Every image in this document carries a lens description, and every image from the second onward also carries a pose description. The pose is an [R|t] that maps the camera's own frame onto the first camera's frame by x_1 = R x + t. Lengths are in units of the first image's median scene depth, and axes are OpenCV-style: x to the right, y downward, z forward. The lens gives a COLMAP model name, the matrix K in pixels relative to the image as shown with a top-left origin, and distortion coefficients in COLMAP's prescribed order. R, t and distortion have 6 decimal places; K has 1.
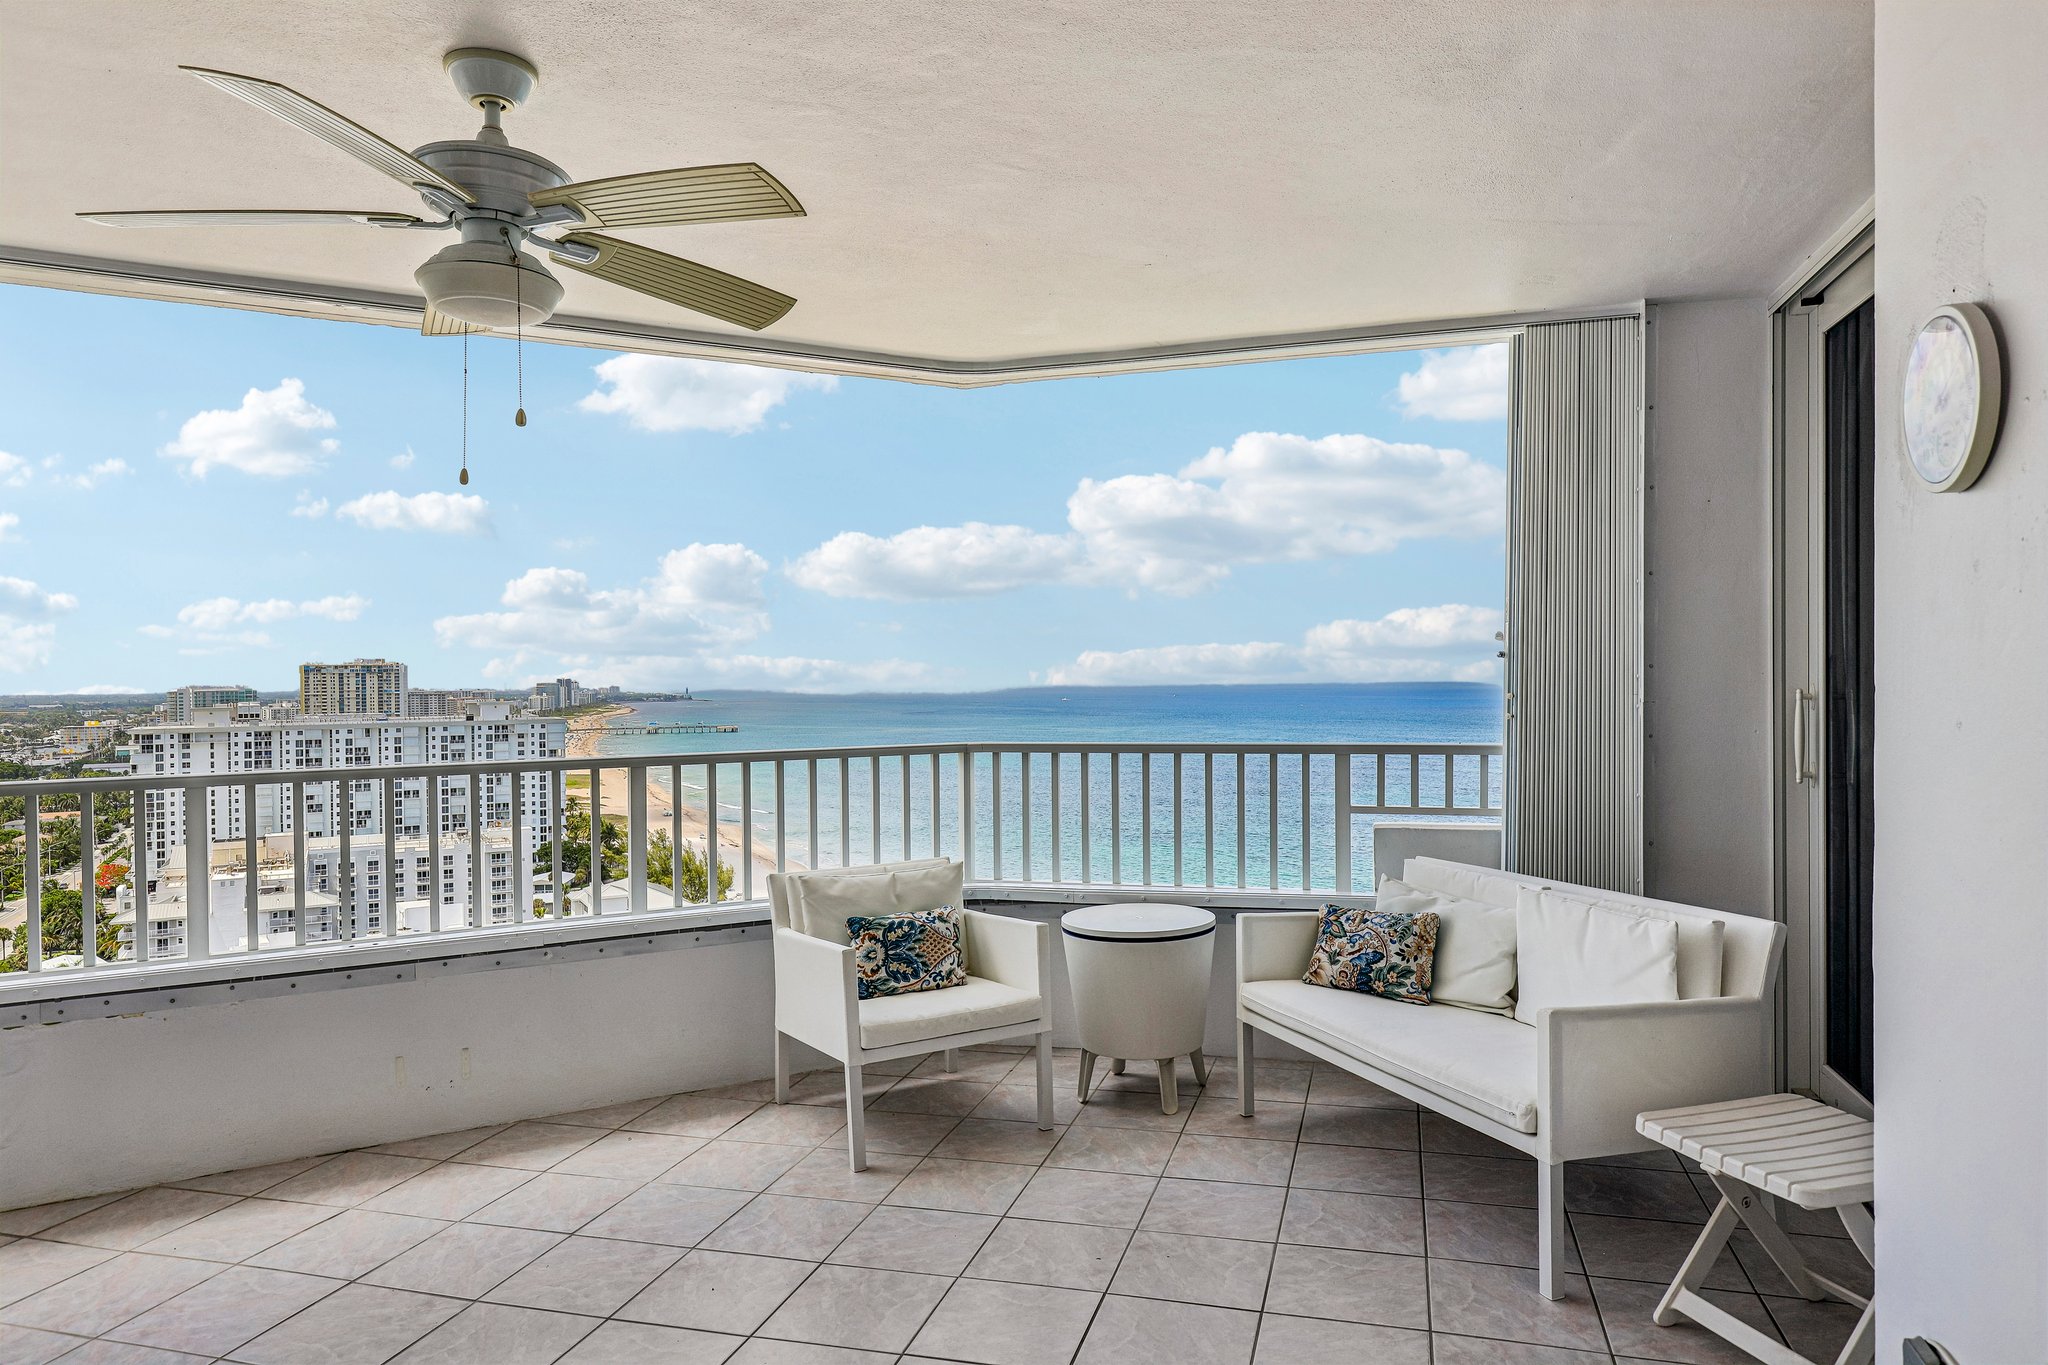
lens RADIAL K [[1257.9, 0, 1025.8], [0, 1257.9, 671.6], [0, 0, 1]] dist [0.000115, 0.000173]
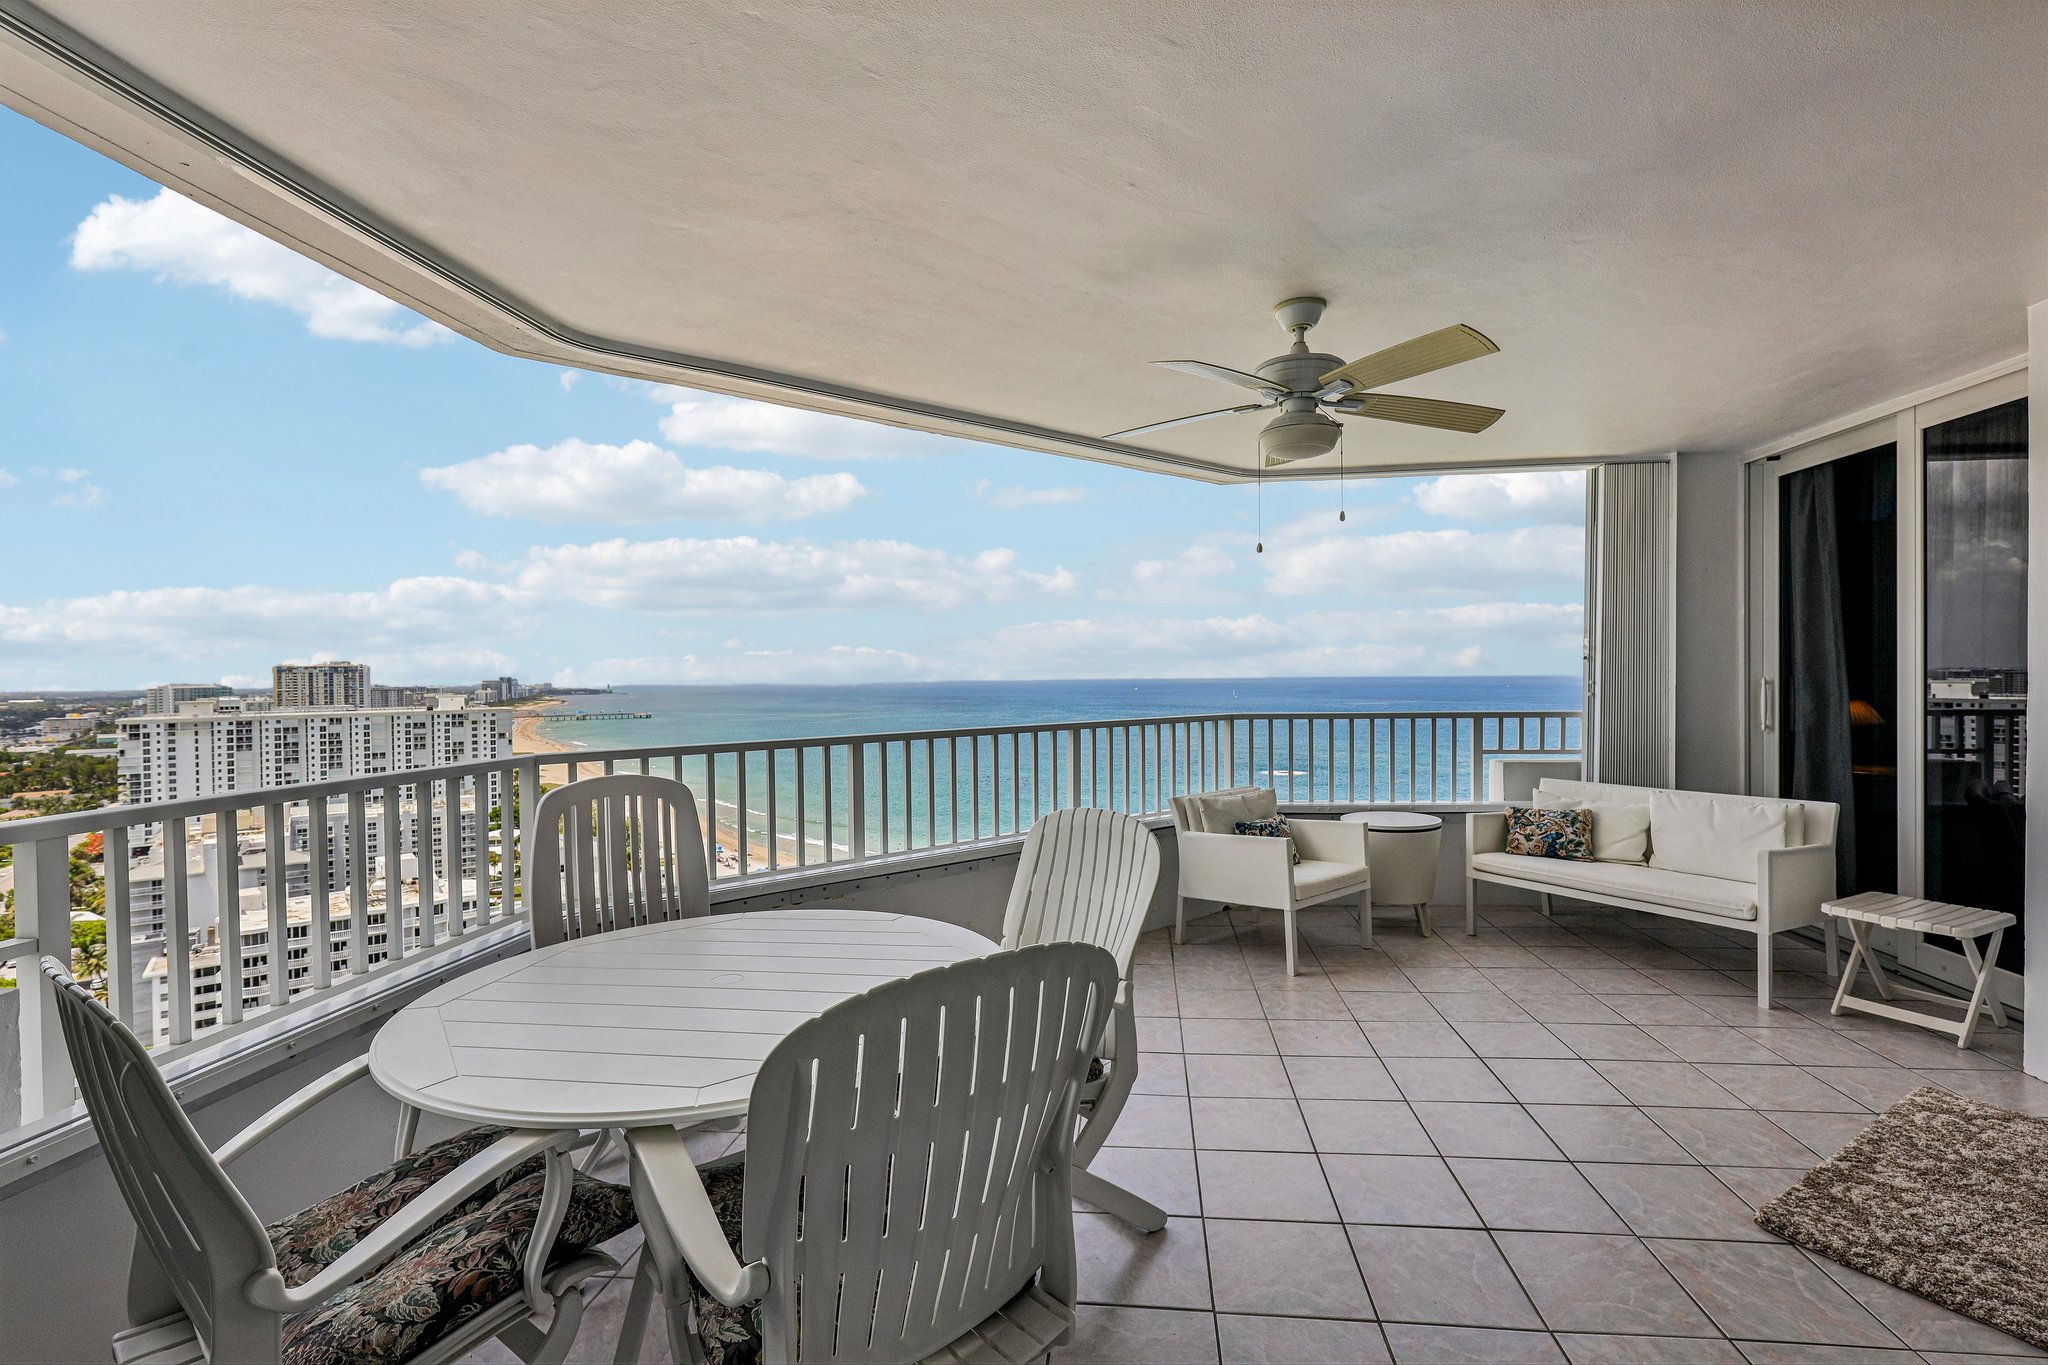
lens RADIAL K [[917.7, 0, 1031.0], [0, 917.7, 677.4], [0, 0, 1]] dist [0.000579, 0.000145]
pose [[0.985828, -0.001652, 0.167750, -0.583294], [0.000537, 0.999977, 0.006693, 0.004809], [-0.167758, -0.006509, 0.985807, -0.090753]]
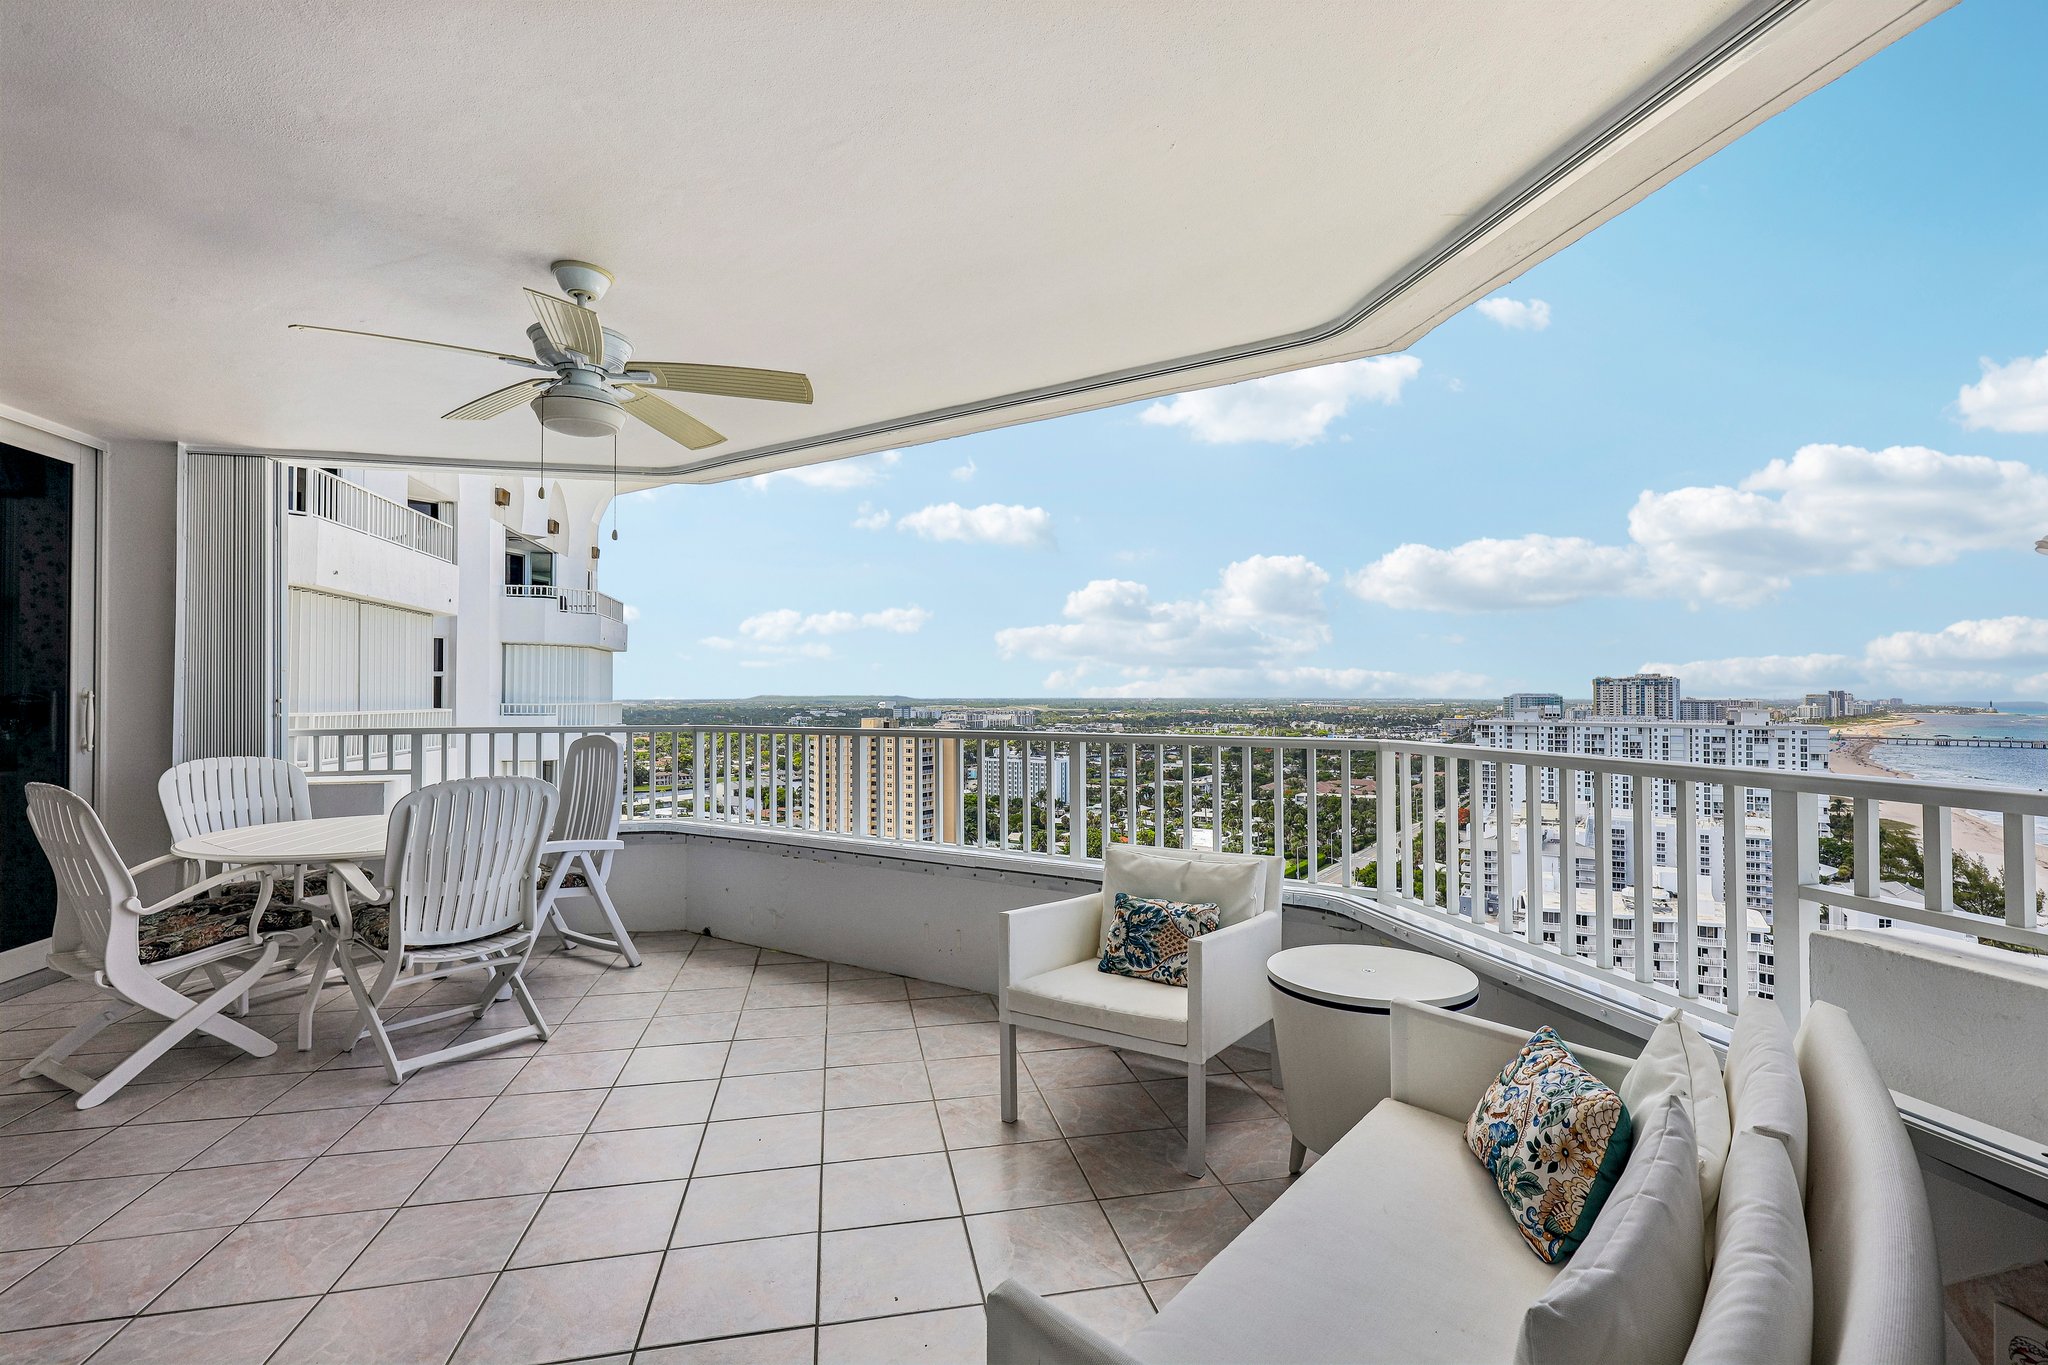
lens RADIAL K [[922.0, 0, 1042.5], [0, 922.0, 681.0], [0, 0, 1]] dist [-0.003566, 0.000036]
pose [[0.485029, 0.000173, -0.874498, 0.503607], [-0.002673, 0.999996, -0.001285, 0.018529], [0.874494, 0.002961, 0.485028, 0.565214]]
